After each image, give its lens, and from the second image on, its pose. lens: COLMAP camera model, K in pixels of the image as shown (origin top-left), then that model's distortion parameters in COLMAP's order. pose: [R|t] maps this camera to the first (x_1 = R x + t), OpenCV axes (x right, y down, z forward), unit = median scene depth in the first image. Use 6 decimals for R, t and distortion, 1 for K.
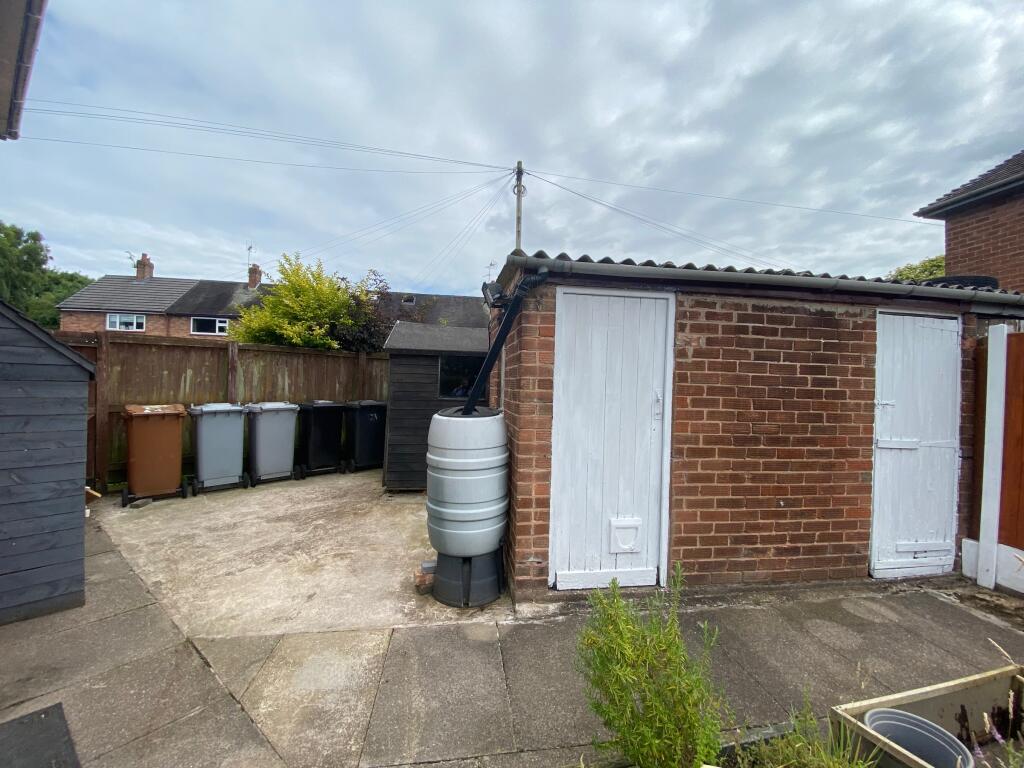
lens RADIAL K [[410.9, 0, 512.0], [0, 410.9, 384.0], [0, 0, 1]] dist [0.001338, -0.012206]
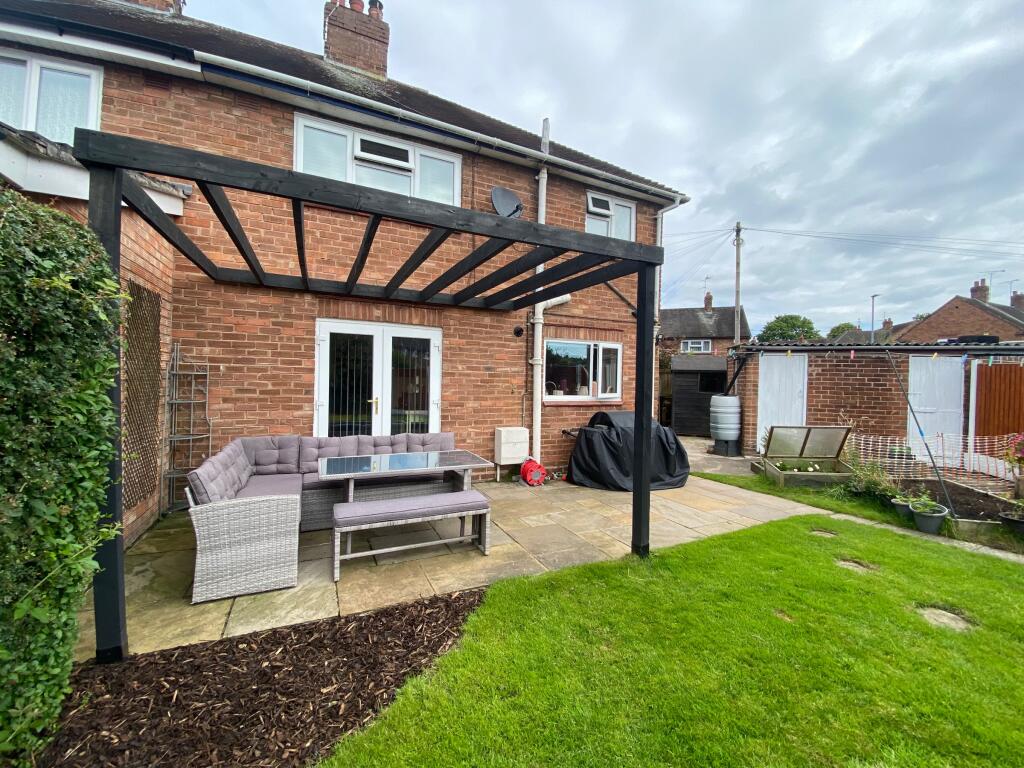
lens RADIAL K [[410.9, 0, 512.0], [0, 410.9, 384.0], [0, 0, 1]] dist [0.001338, -0.012206]
pose [[0.889067, -0.004352, -0.457756, -0.122470], [0.002579, 0.999987, -0.004497, -0.003316], [0.457769, 0.002817, 0.889067, -2.411376]]
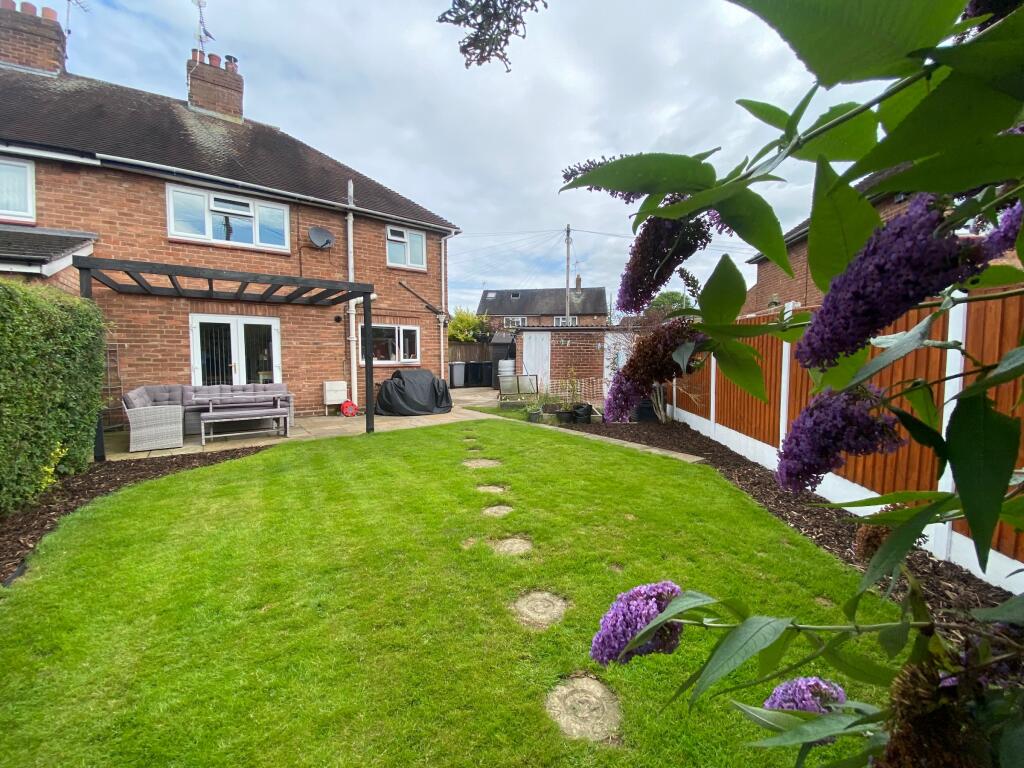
lens RADIAL K [[410.9, 0, 512.0], [0, 410.9, 384.0], [0, 0, 1]] dist [0.001338, -0.012206]
pose [[0.958564, -0.001977, -0.284871, 1.232158], [0.020652, 0.997827, 0.062566, 0.056224], [0.284128, -0.065857, 0.956522, -3.308083]]
